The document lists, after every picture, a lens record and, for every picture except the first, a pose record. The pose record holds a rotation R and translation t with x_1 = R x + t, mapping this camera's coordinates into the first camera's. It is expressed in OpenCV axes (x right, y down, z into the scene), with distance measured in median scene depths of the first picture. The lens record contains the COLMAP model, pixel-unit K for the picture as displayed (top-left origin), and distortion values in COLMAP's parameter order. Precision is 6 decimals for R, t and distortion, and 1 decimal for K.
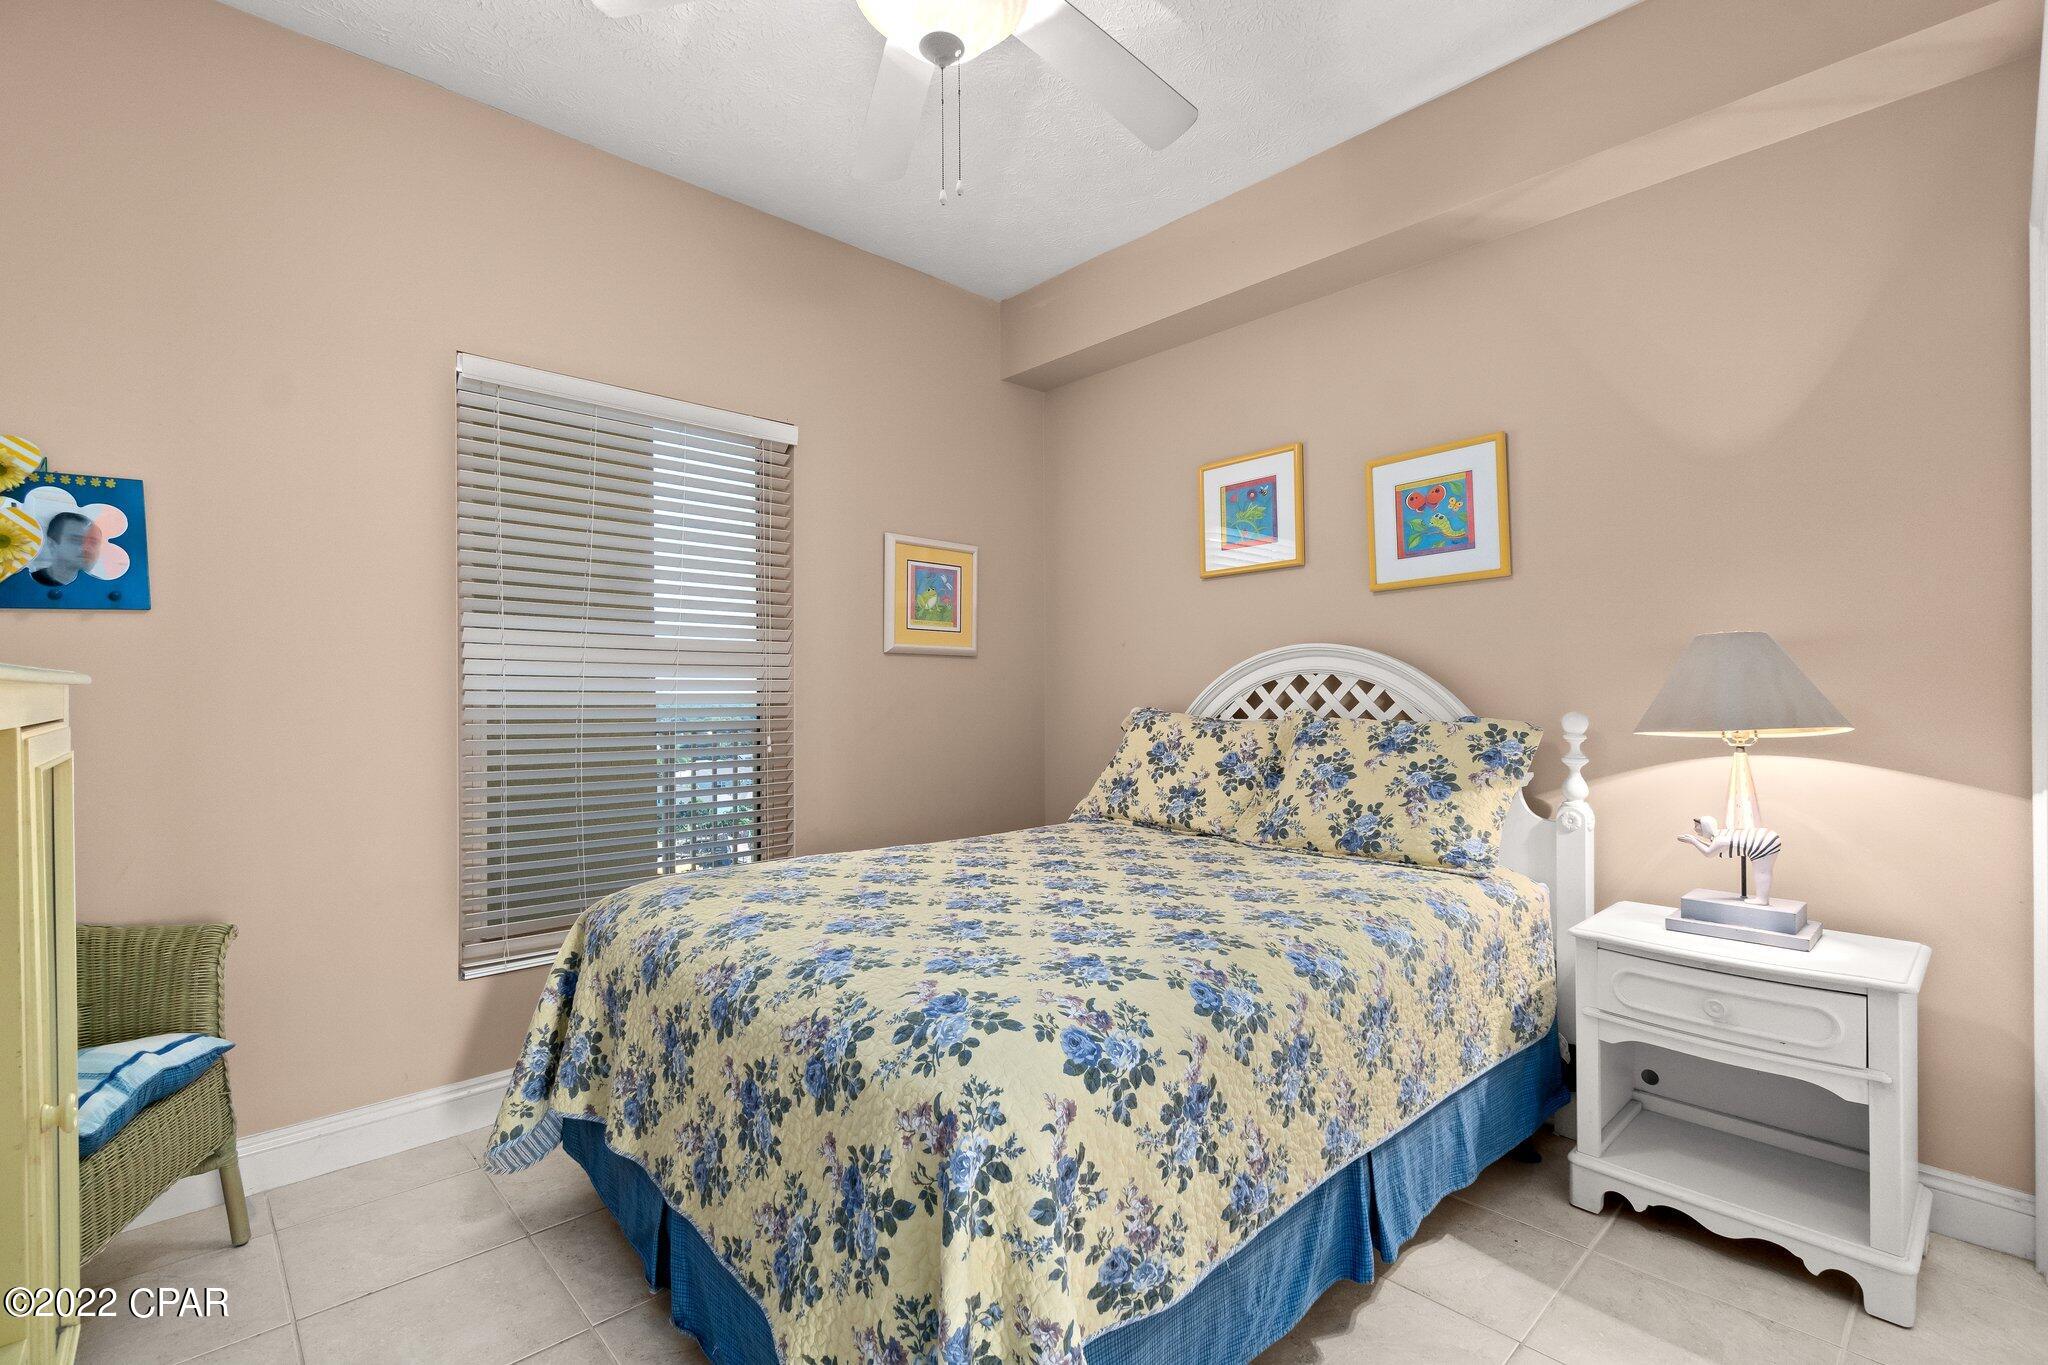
lens RADIAL K [[886.0, 0, 1030.4], [0, 886.0, 693.3], [0, 0, 1]] dist [-0.002520, 0.001333]
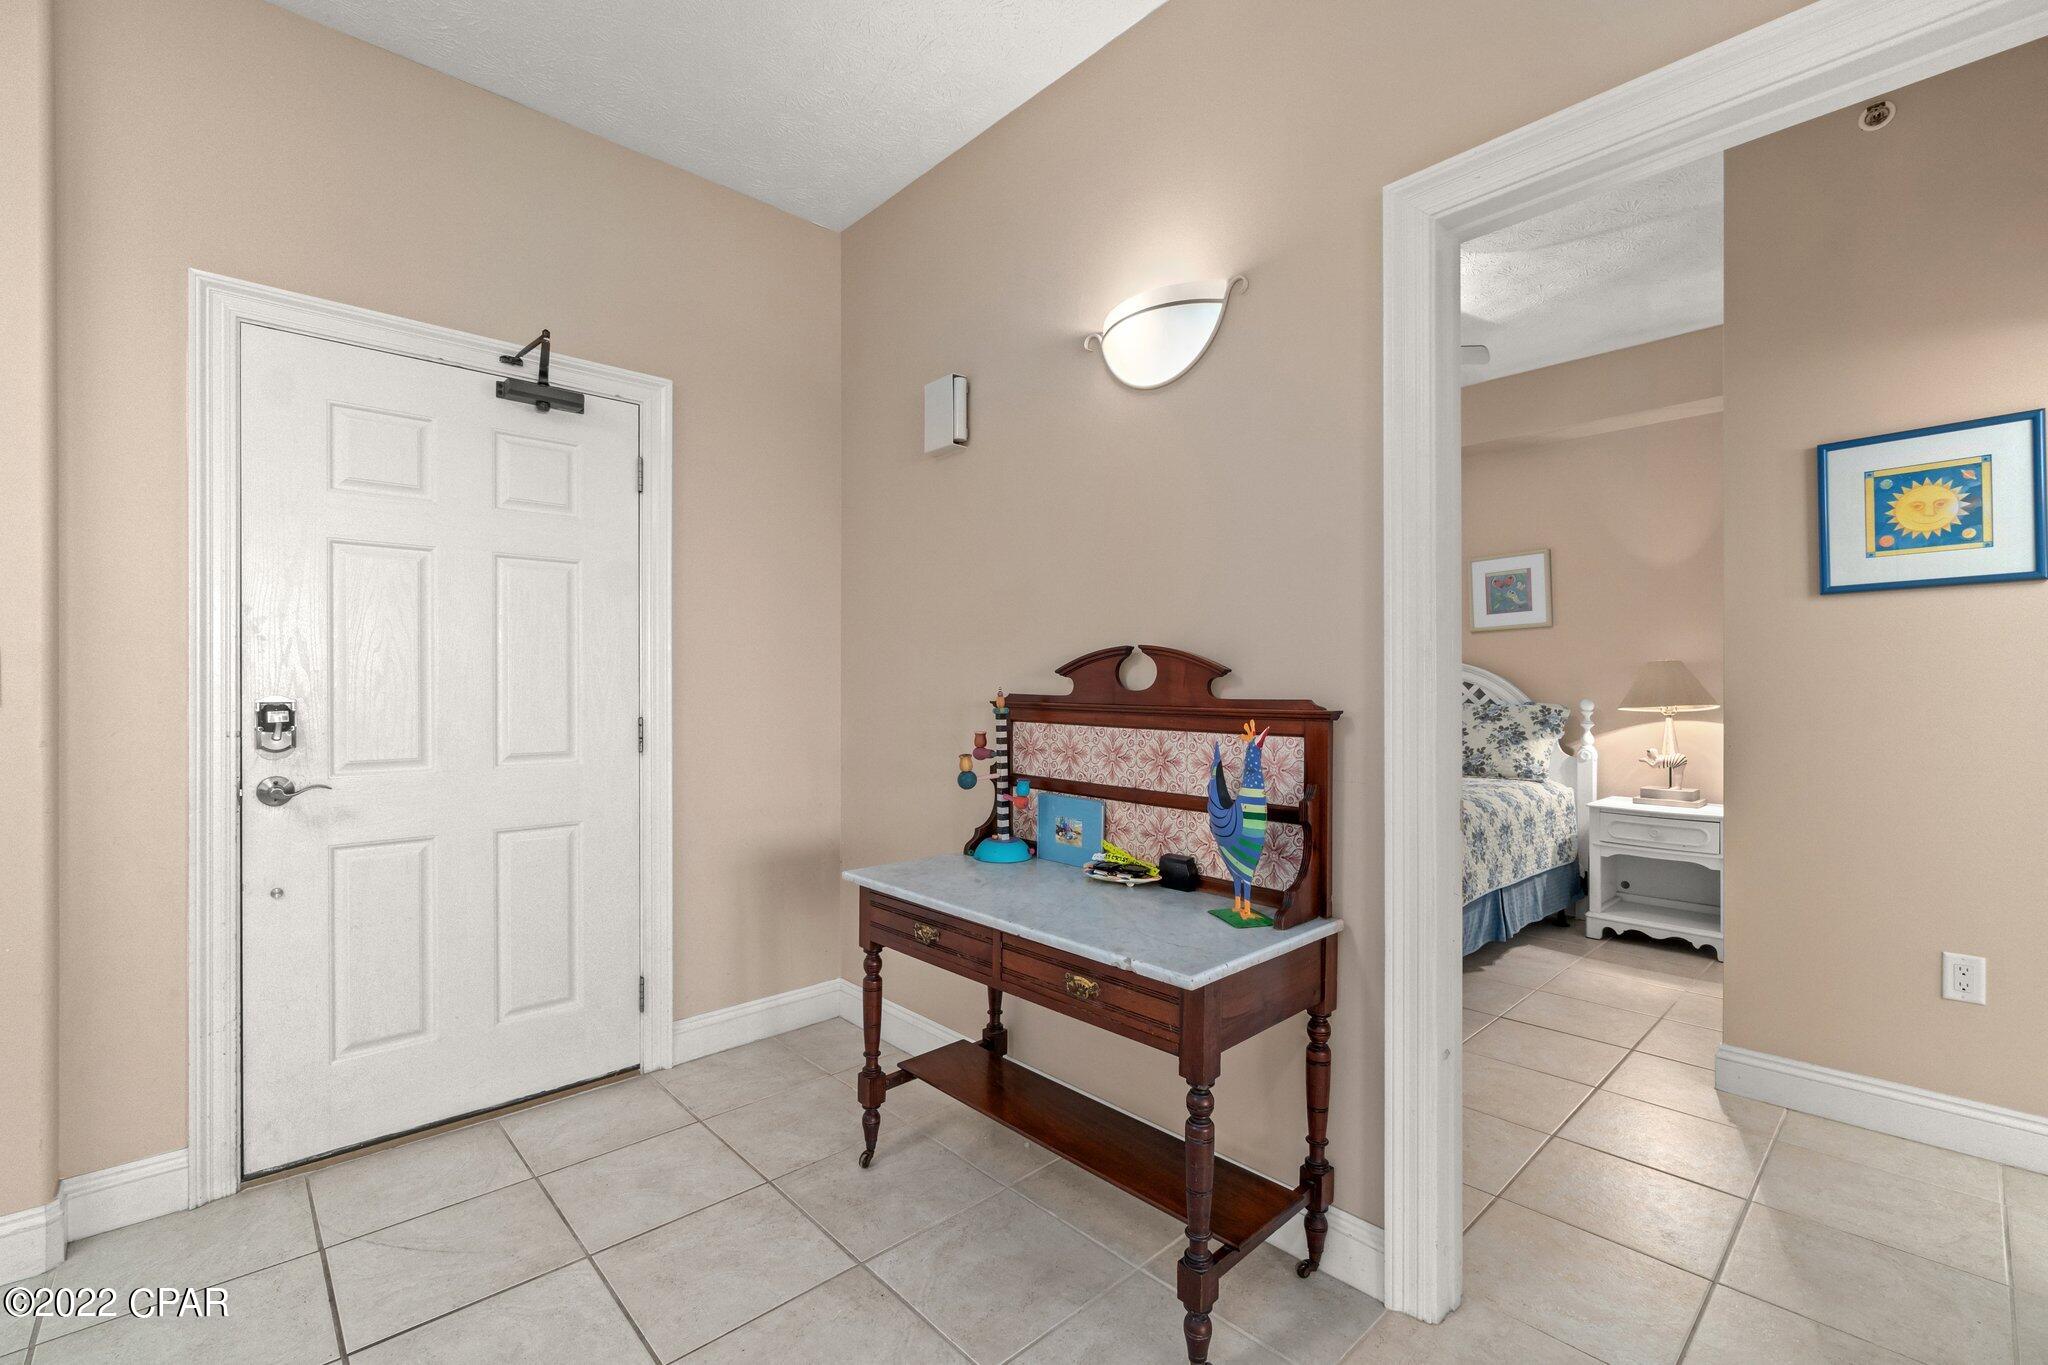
lens RADIAL K [[886.0, 0, 1013.7], [0, 886.0, 688.7], [0, 0, 1]] dist [-0.002520, 0.001333]
pose [[0.999990, 0.004451, -0.000860, -0.653318], [-0.004451, 0.999990, 0.000547, 0.002395], [0.000862, -0.000543, 0.999999, -0.958800]]
